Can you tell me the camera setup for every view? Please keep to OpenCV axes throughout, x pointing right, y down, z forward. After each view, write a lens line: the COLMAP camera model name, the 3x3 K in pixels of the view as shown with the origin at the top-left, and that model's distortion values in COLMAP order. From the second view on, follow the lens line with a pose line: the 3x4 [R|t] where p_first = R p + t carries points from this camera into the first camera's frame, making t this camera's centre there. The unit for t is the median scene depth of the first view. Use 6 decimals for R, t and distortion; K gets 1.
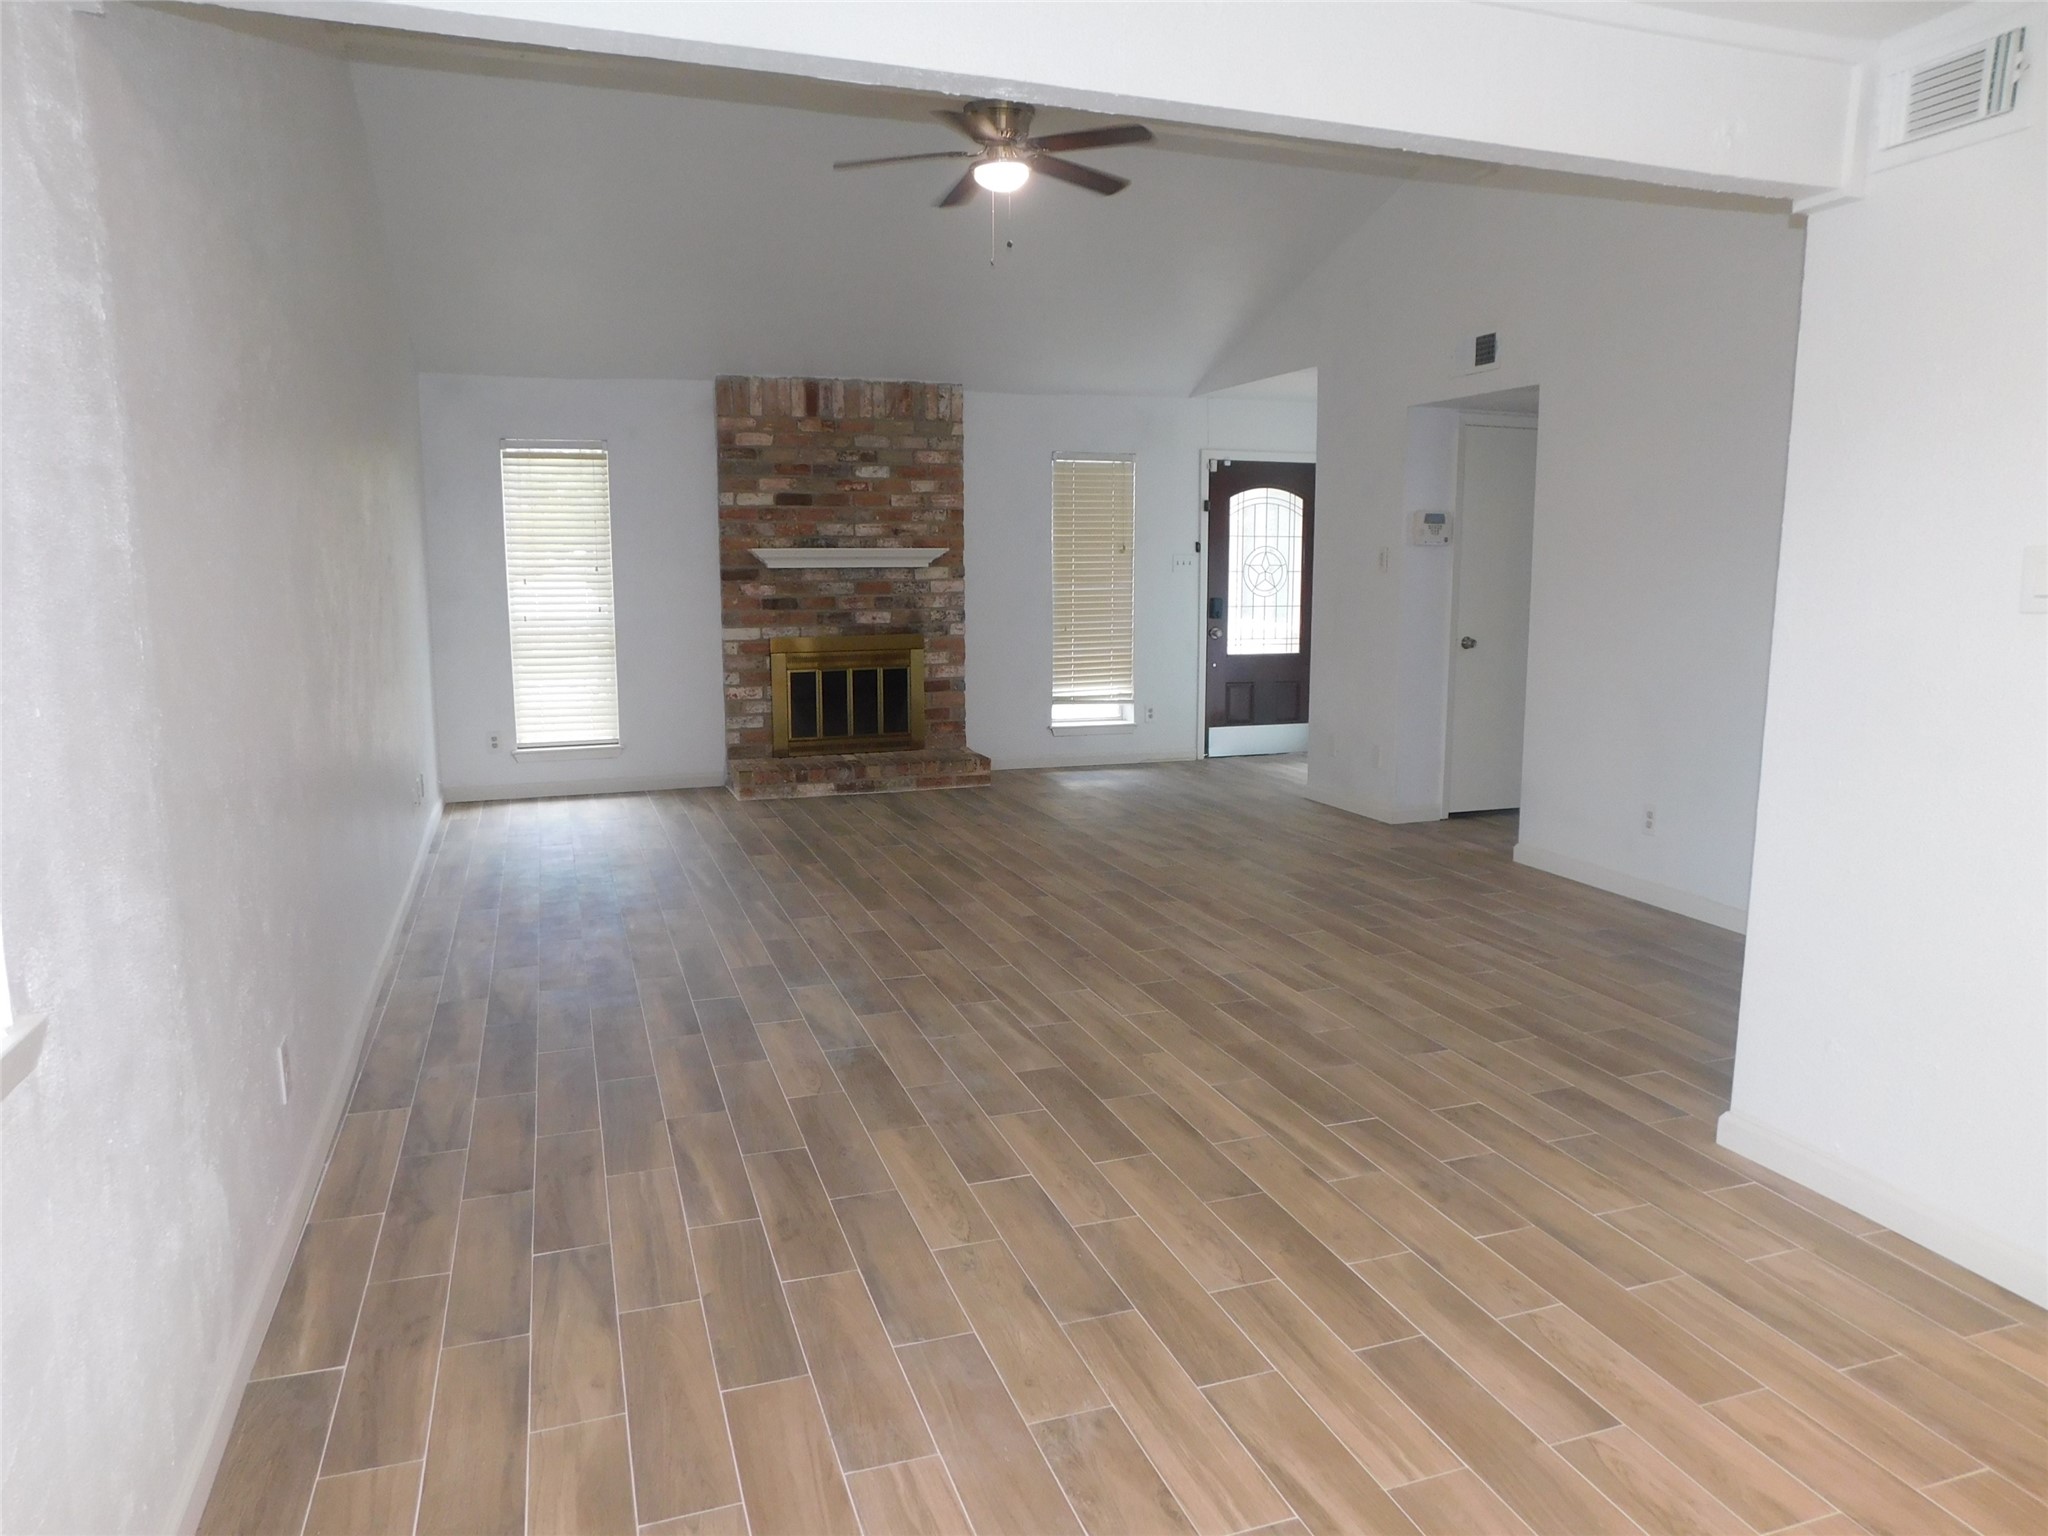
lens RADIAL K [[1360.8, 0, 1031.1], [0, 1360.8, 758.7], [0, 0, 1]] dist [-0.064626, 0.055637]
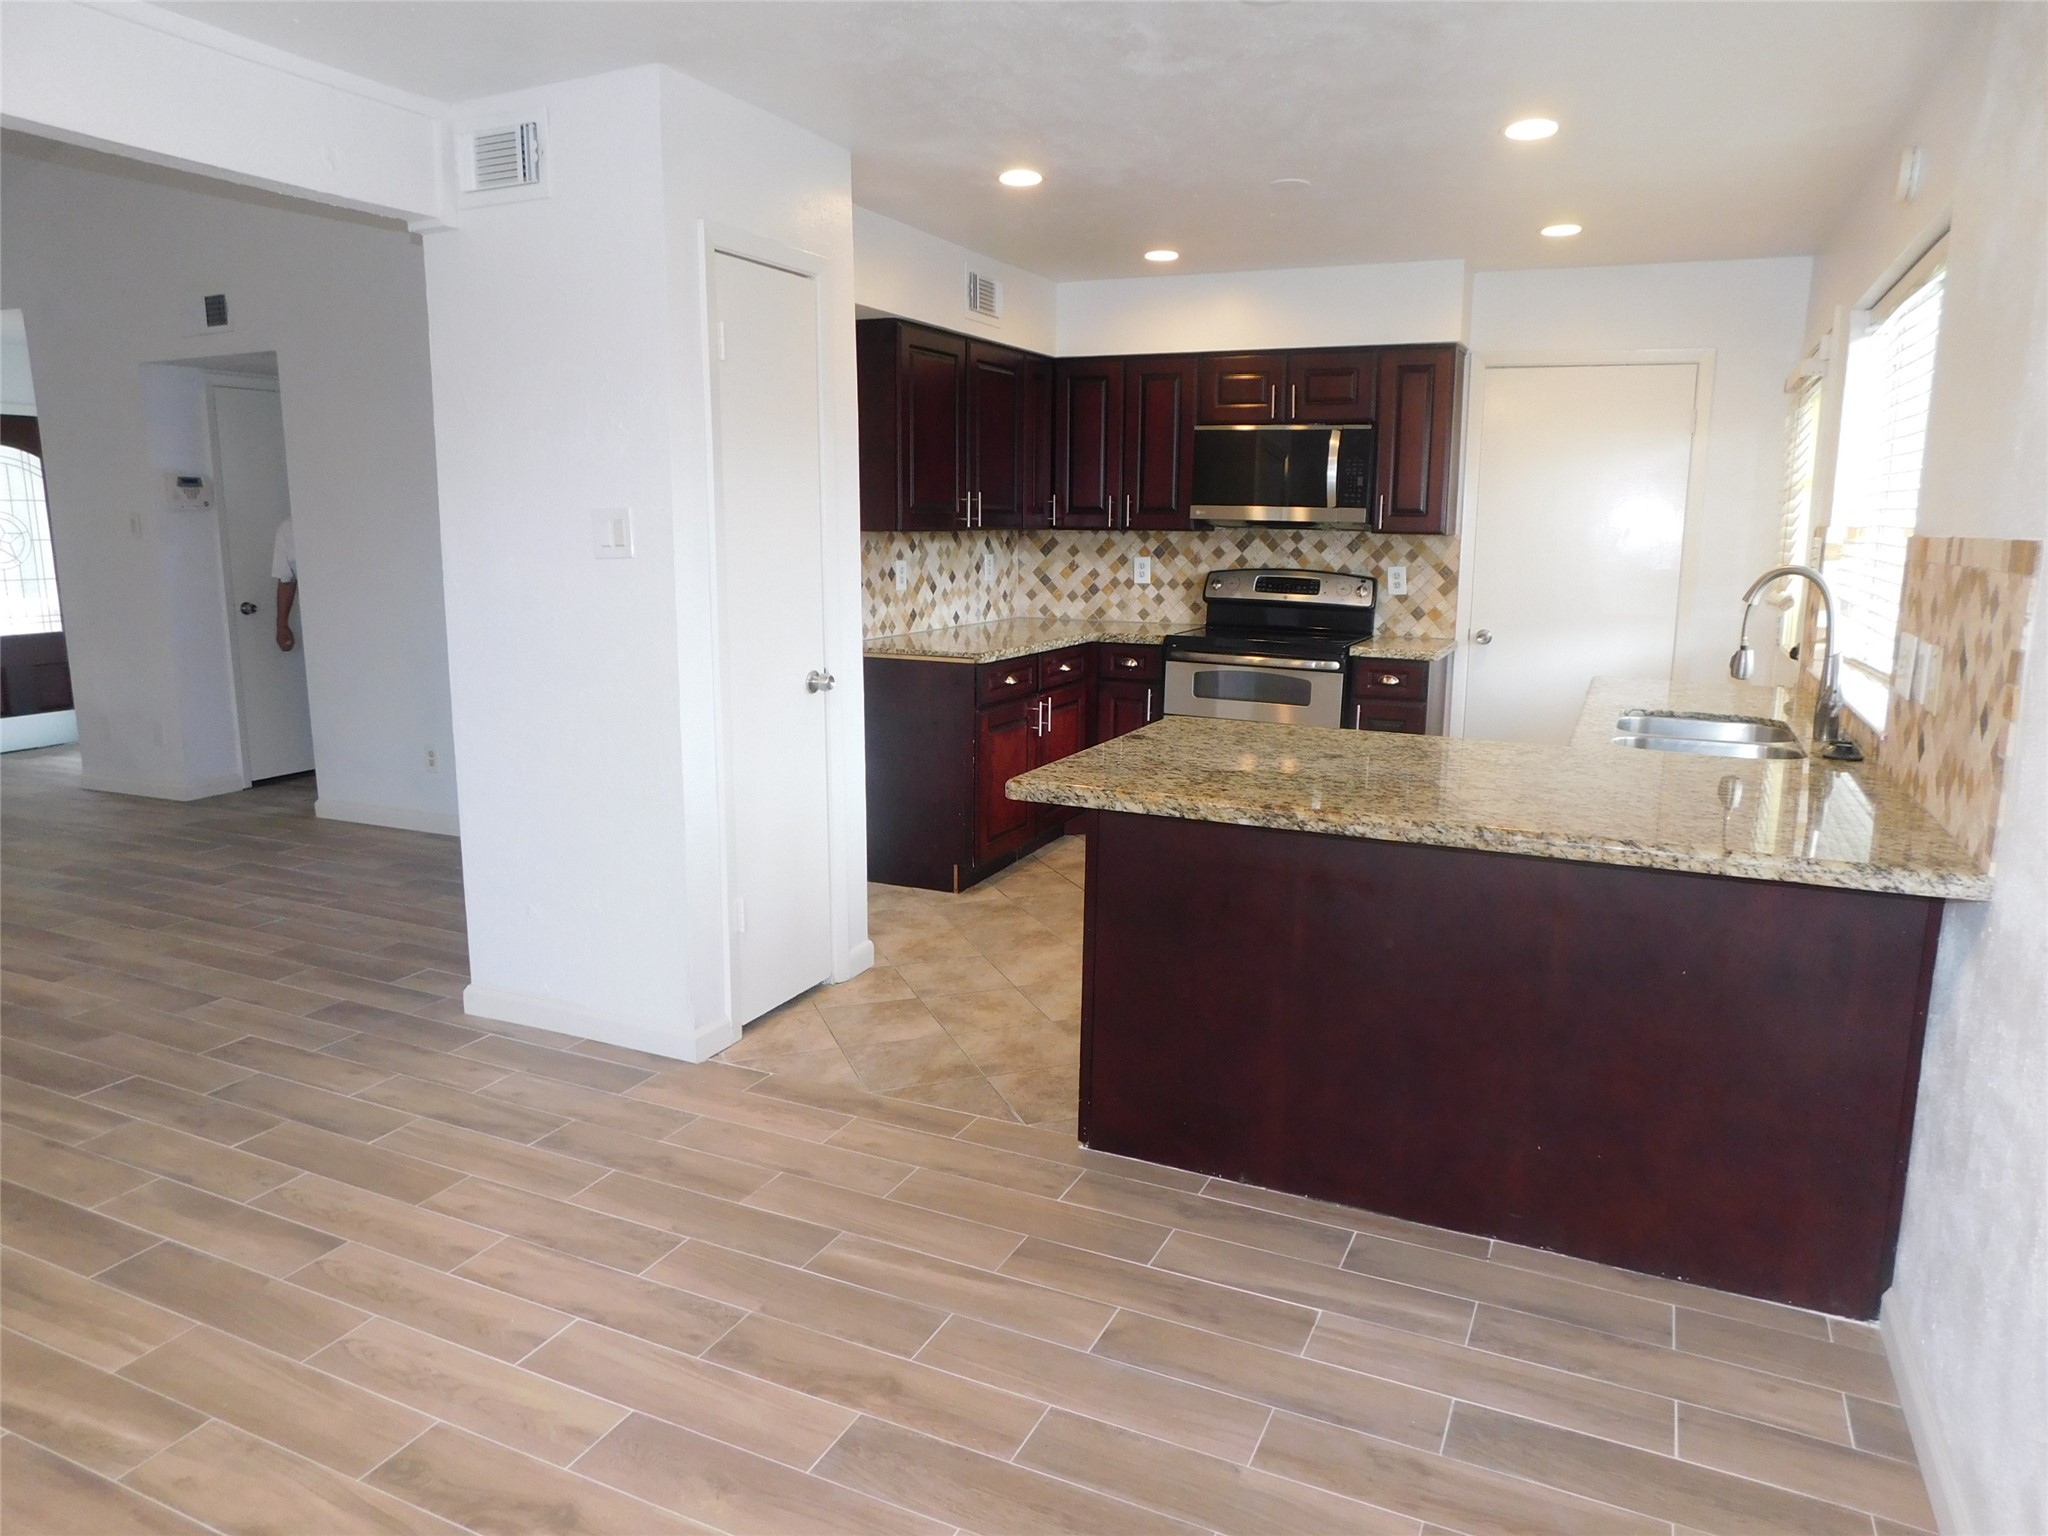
lens RADIAL K [[1360.8, 0, 1029.0], [0, 1360.8, 746.8], [0, 0, 1]] dist [-0.064626, 0.055637]
pose [[0.702071, -0.125526, 0.700956, 0.037568], [0.110562, 0.991619, 0.066840, 0.018752], [-0.703472, 0.030573, 0.710065, -0.140588]]
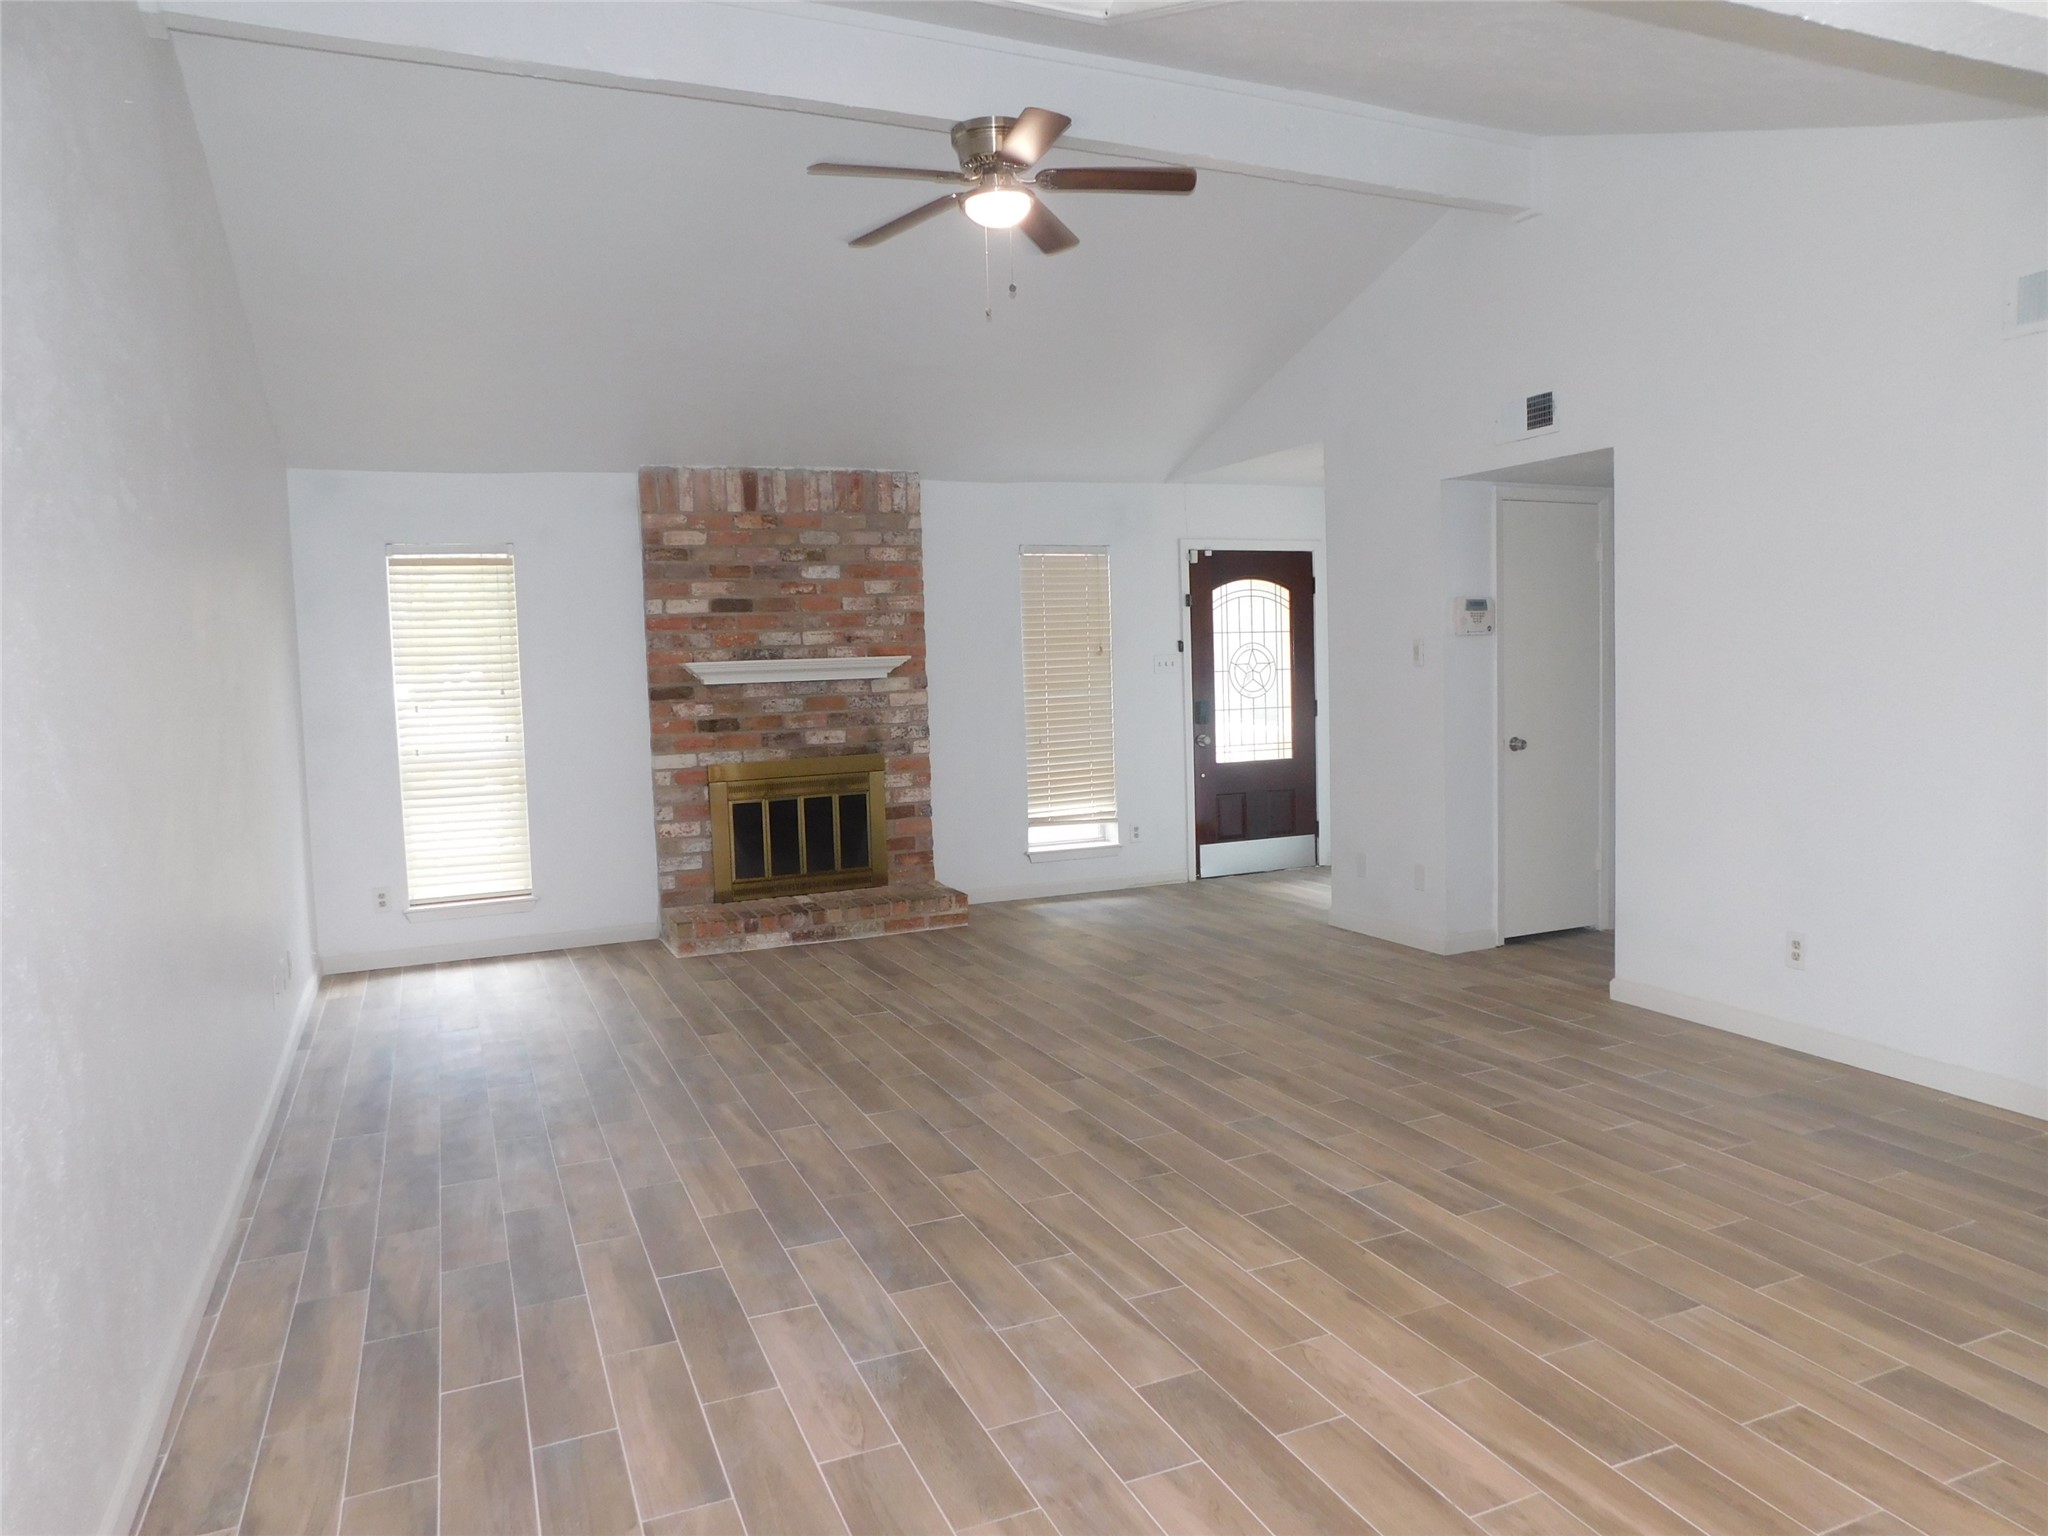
lens RADIAL K [[1360.8, 0, 1029.5], [0, 1360.8, 763.1], [0, 0, 1]] dist [-0.064626, 0.055637]
pose [[0.997111, -0.035557, 0.067125, -0.078980], [0.040292, 0.996693, -0.070561, -0.035790], [-0.064394, 0.073062, 0.995246, 0.217659]]
